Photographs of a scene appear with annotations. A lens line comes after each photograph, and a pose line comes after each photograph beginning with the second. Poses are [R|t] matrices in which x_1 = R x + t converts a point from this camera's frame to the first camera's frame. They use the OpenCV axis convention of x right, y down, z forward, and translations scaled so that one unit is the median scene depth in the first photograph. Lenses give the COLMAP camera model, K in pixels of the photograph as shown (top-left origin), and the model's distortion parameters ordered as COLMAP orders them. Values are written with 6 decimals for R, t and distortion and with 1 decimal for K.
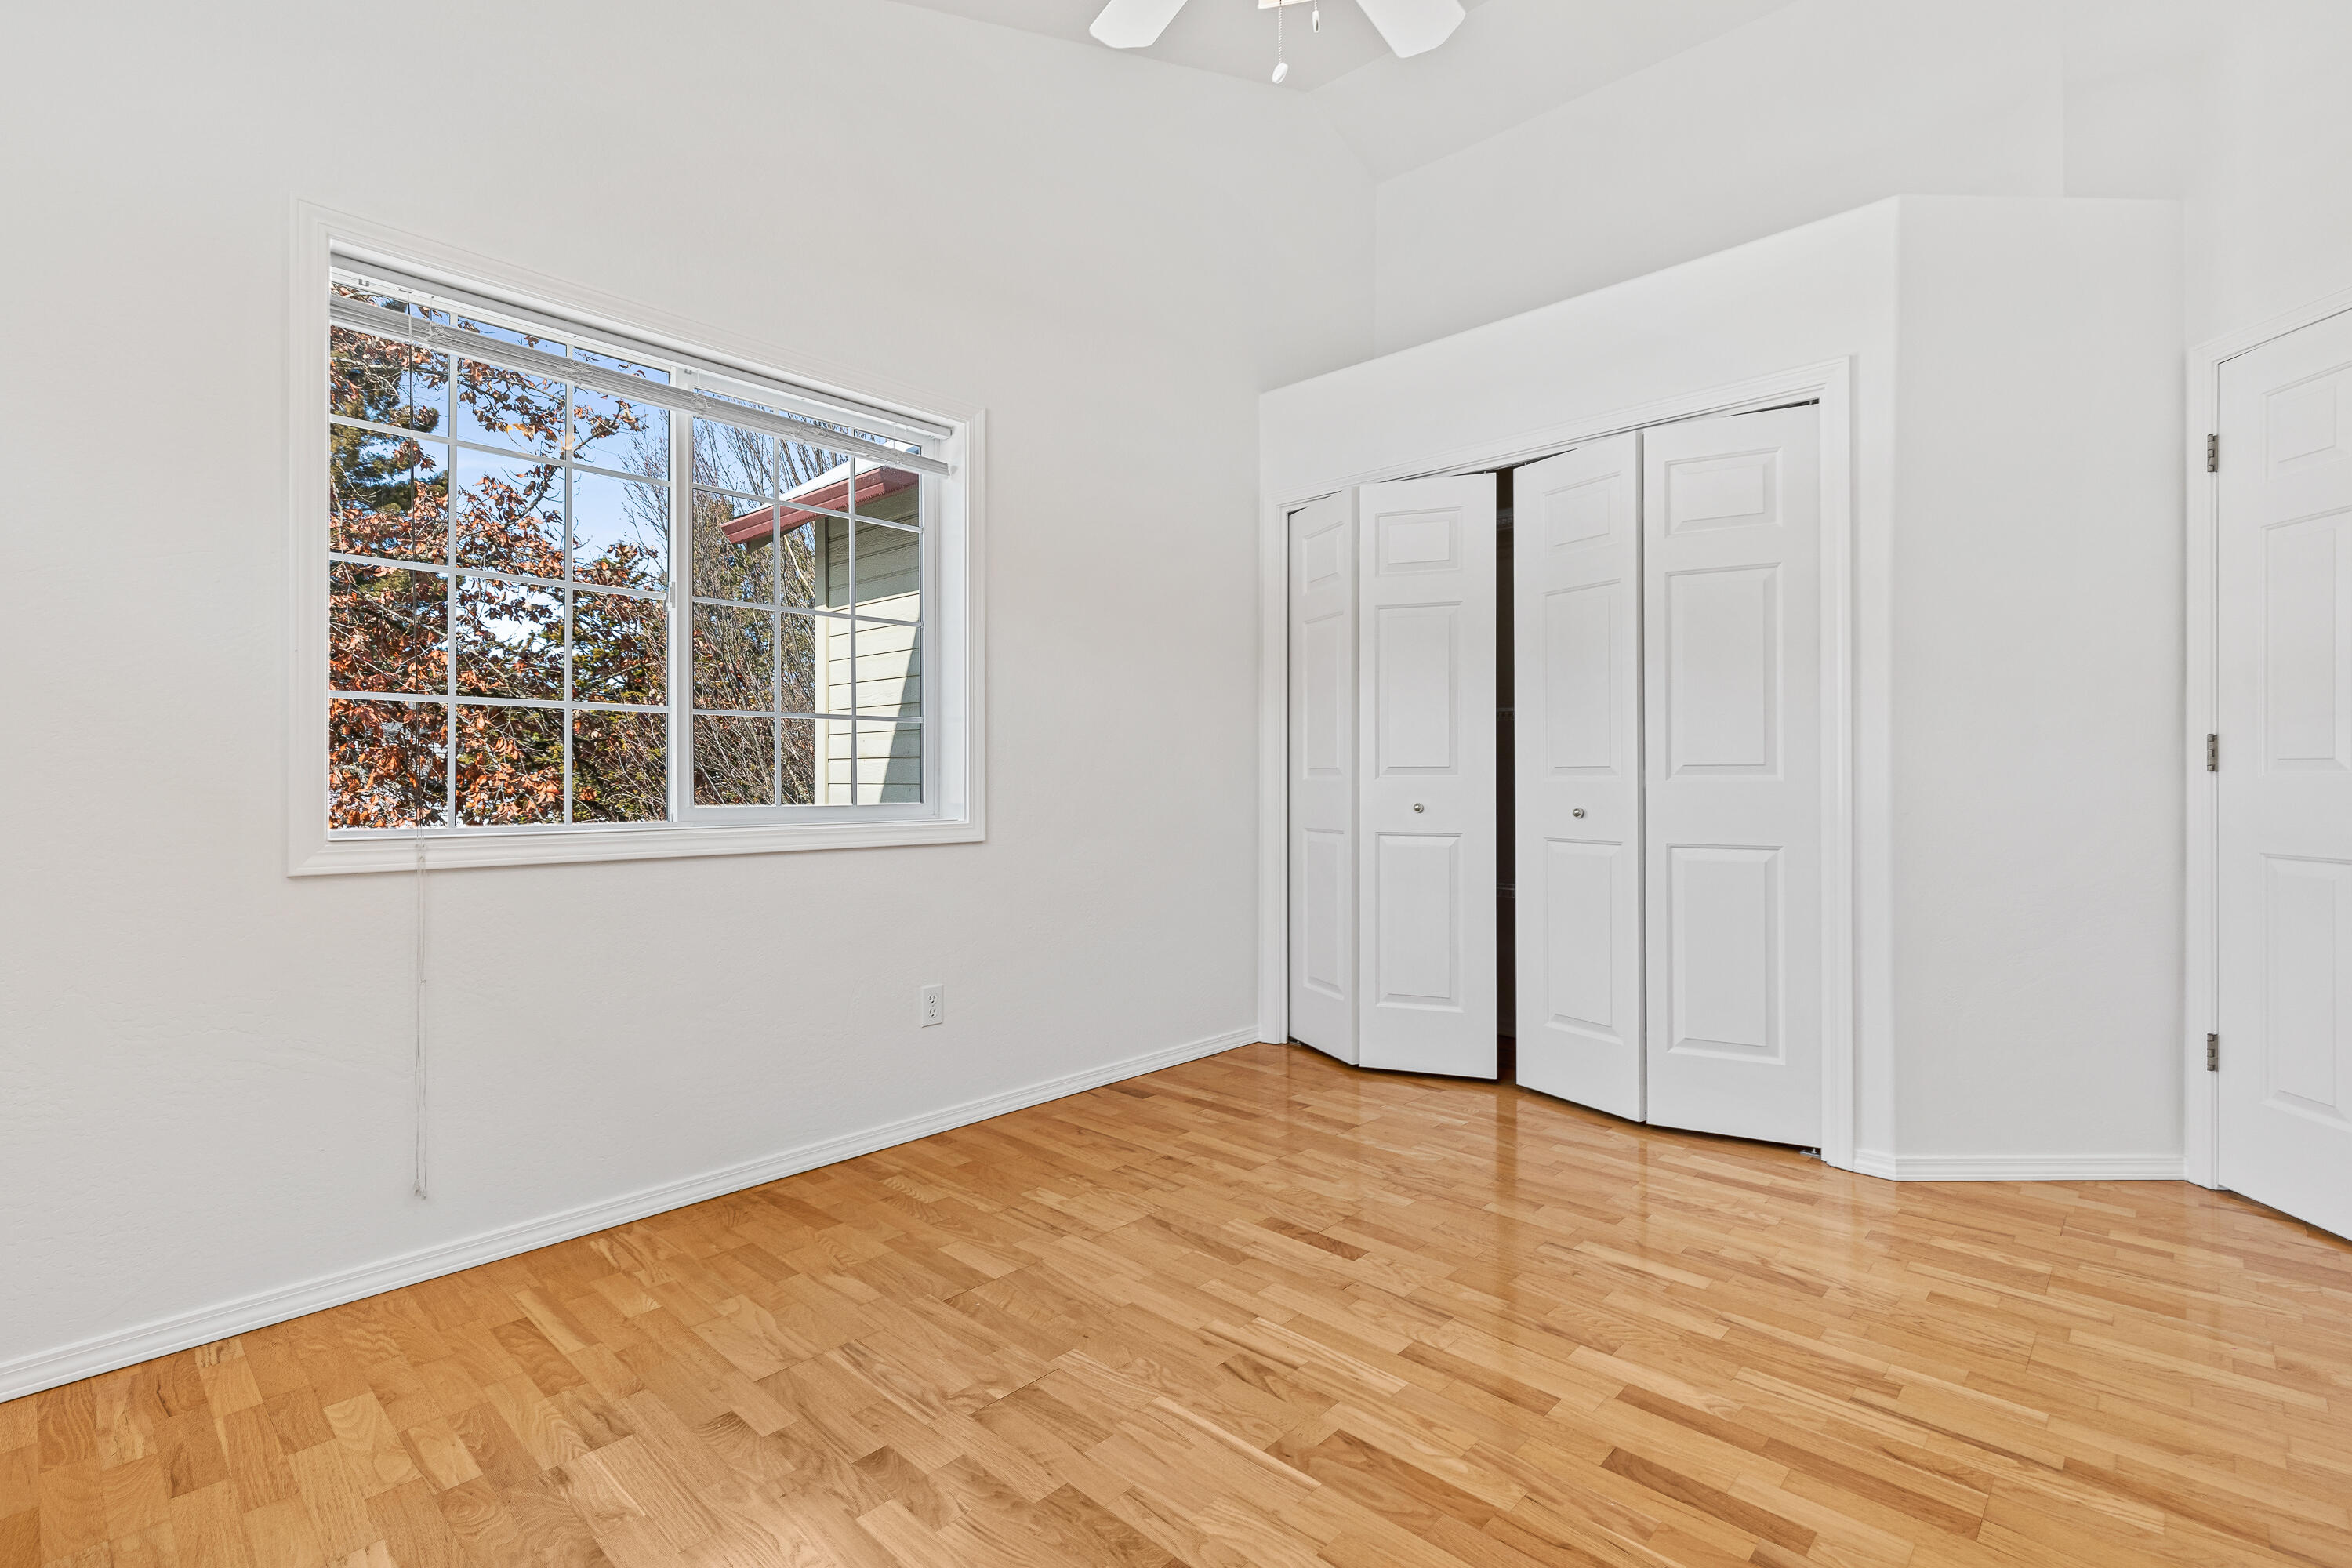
lens RADIAL K [[1079.1, 0, 1196.8], [0, 1079.1, 775.6], [0, 0, 1]] dist [0.005823, -0.000969]
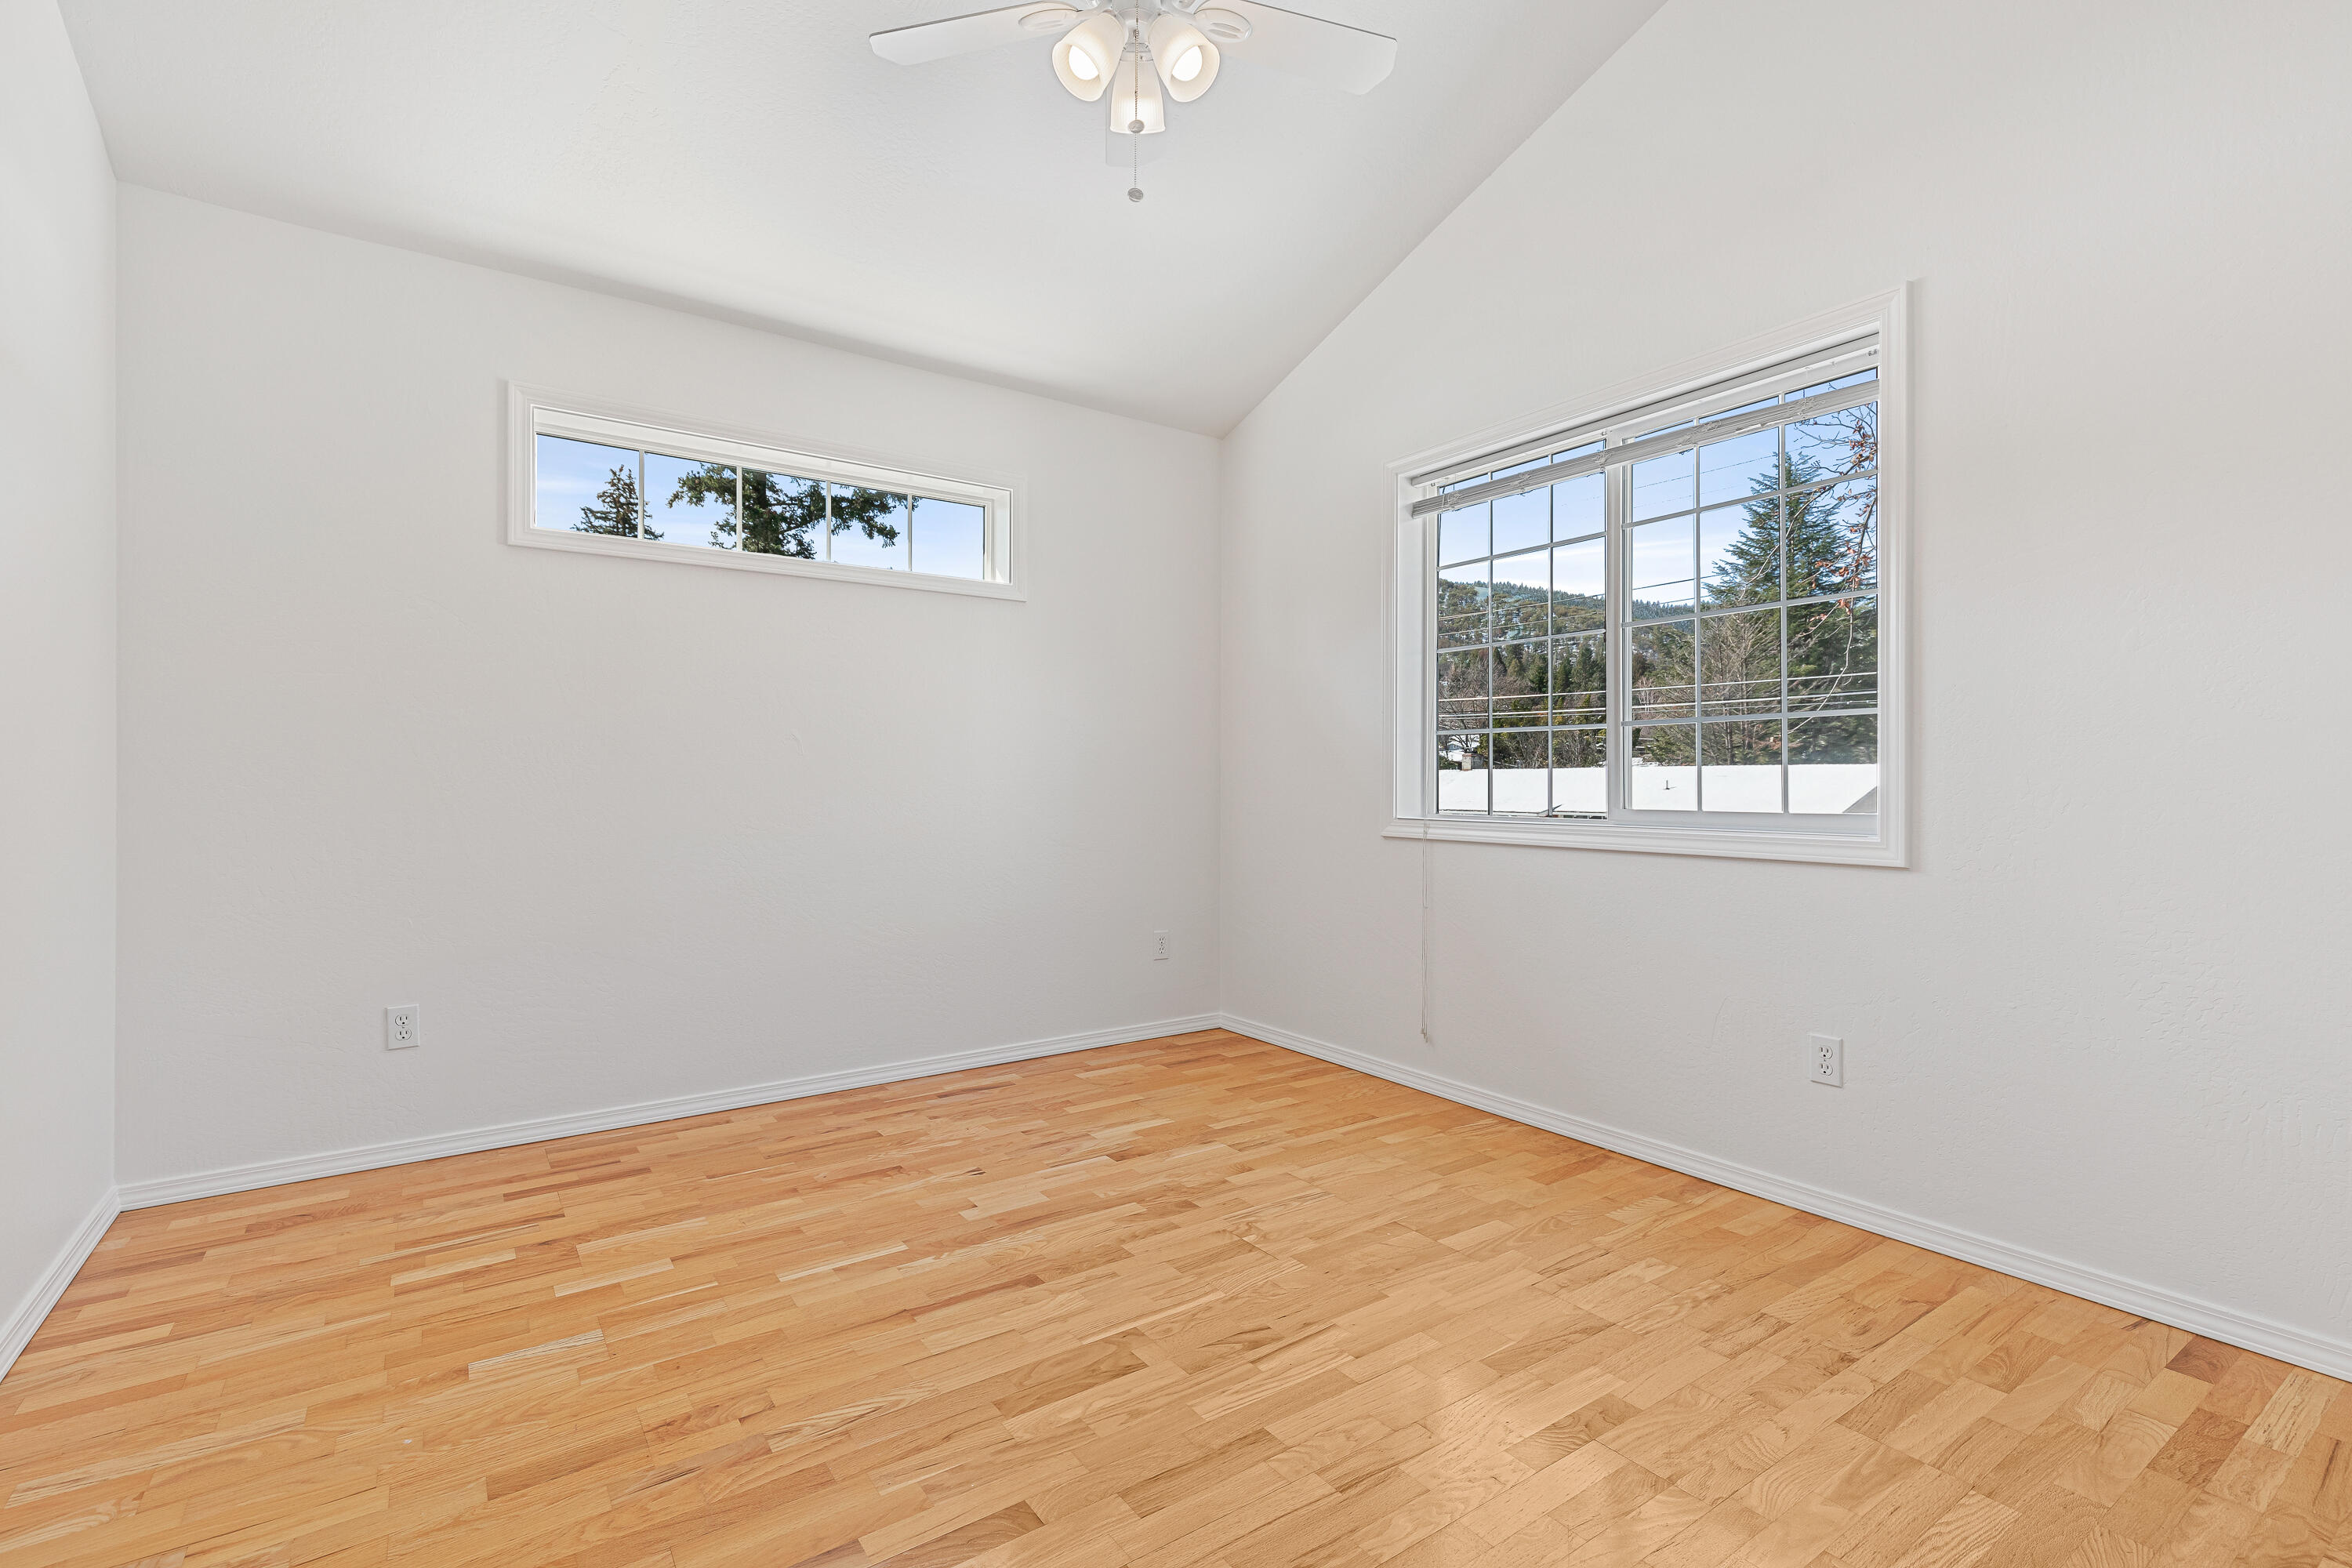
lens RADIAL K [[1079.1, 0, 1196.8], [0, 1079.1, 775.6], [0, 0, 1]] dist [0.005823, -0.000969]
pose [[-0.210460, -0.006152, -0.977583, 0.954894], [-0.000527, 0.999981, -0.006179, -0.000978], [0.977602, -0.000785, -0.210459, 1.005039]]
